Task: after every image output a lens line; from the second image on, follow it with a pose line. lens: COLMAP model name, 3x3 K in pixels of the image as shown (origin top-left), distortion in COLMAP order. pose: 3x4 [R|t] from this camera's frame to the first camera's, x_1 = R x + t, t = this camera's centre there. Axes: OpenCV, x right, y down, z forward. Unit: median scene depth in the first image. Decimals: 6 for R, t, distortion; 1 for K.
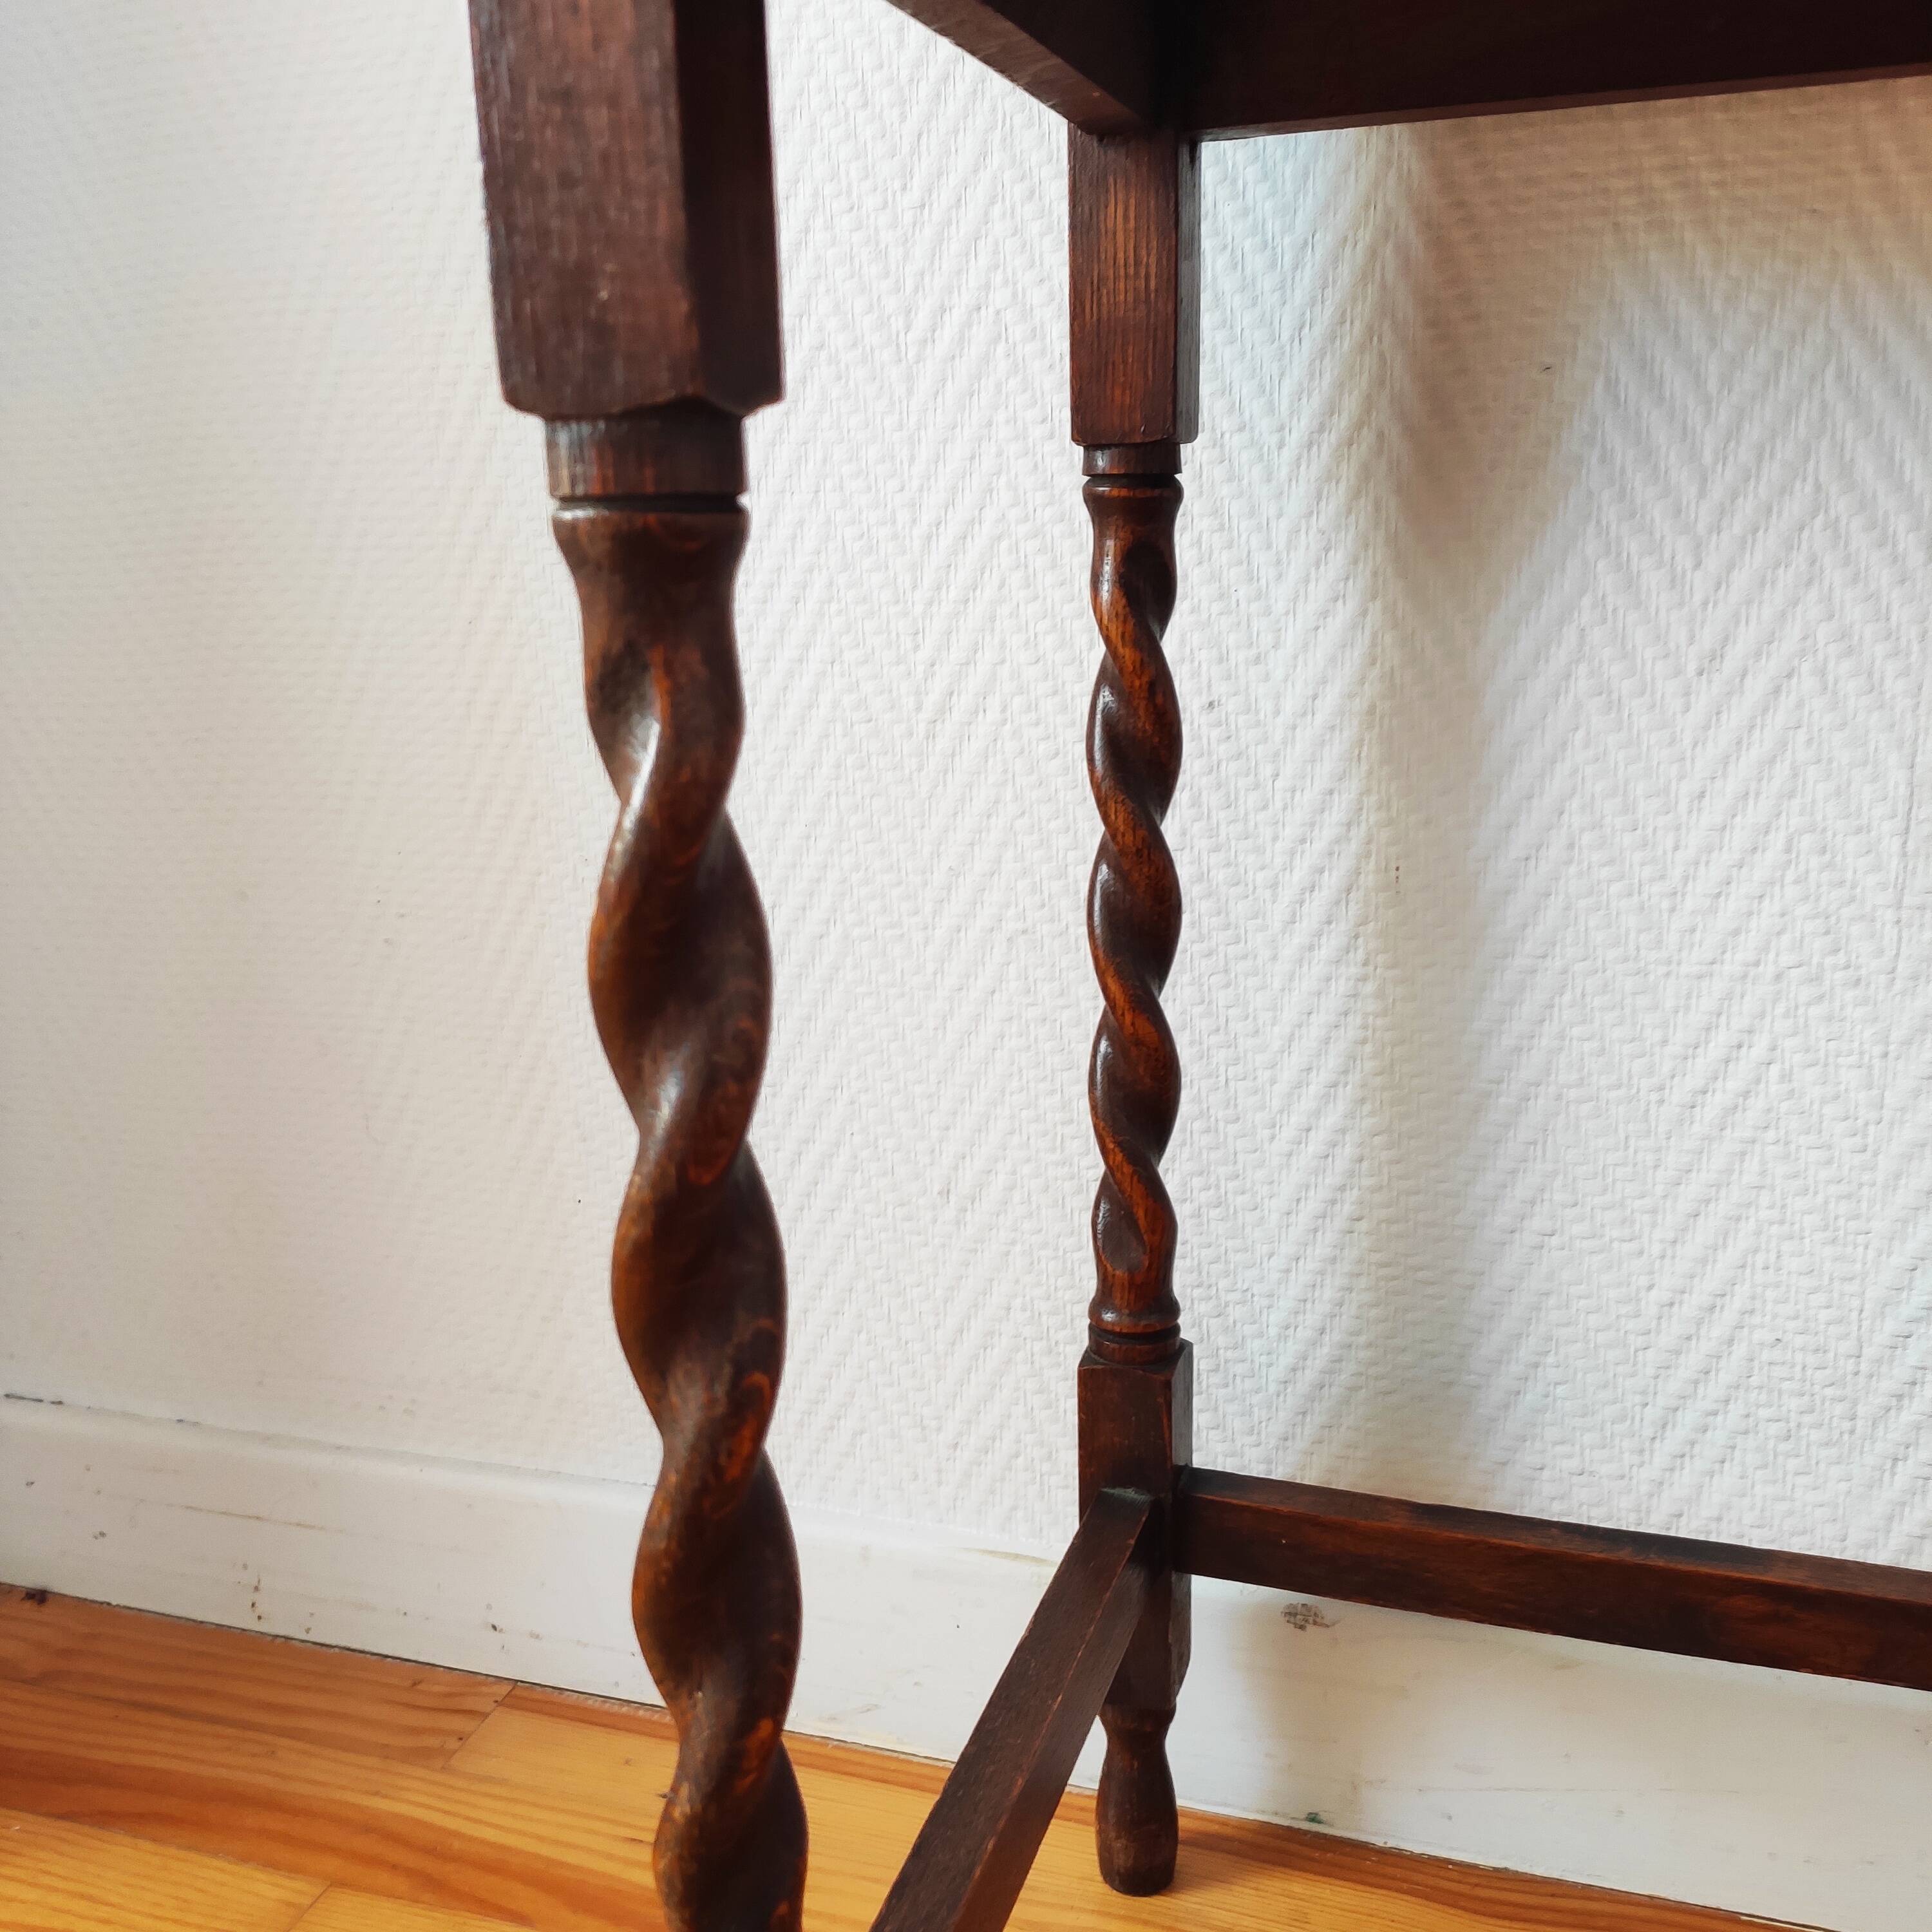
lens RADIAL K [[1935.8, 0, 946.6], [0, 1935.8, 953.9], [0, 0, 1]] dist [0.042785, 0.000000]
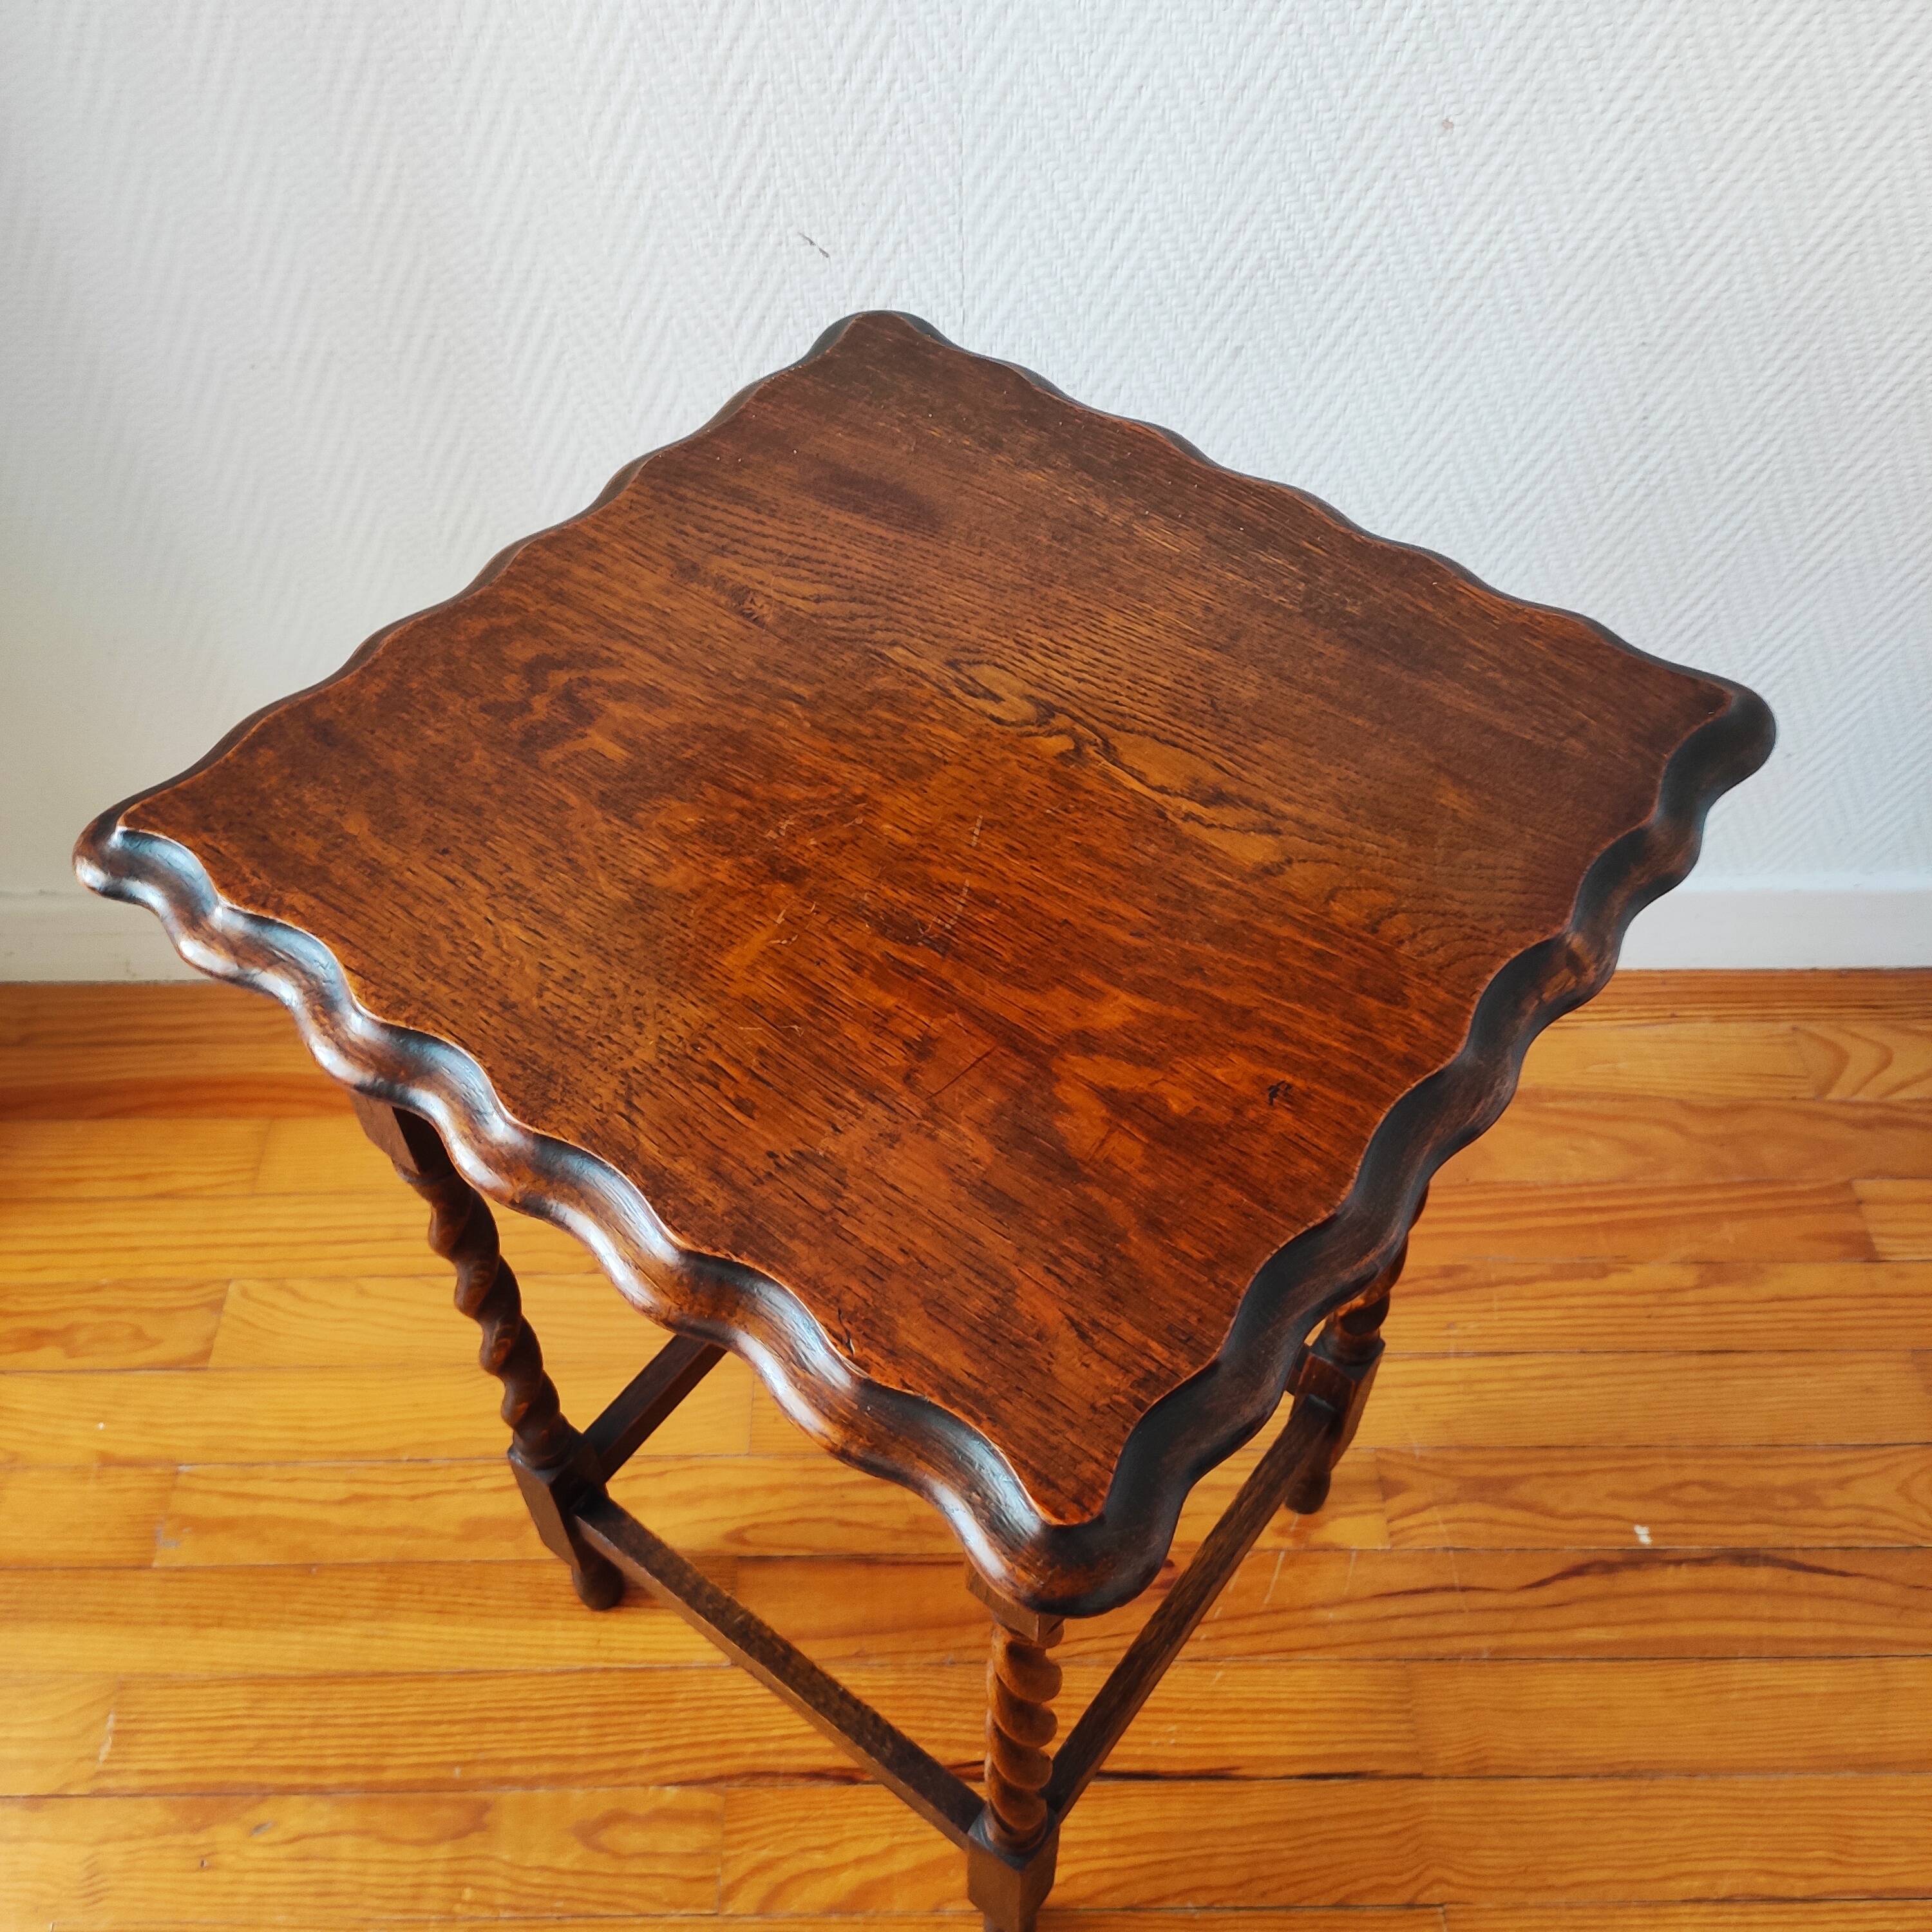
lens RADIAL K [[1935.8, 0, 969.3], [0, 1935.8, 974.8], [0, 0, 1]] dist [0.042785, 0.000000]
pose [[0.943850, -0.242894, 0.223942, -0.055791], [0.054115, 0.782352, 0.620481, -0.908347], [-0.325912, -0.573522, 0.751567, -0.702601]]
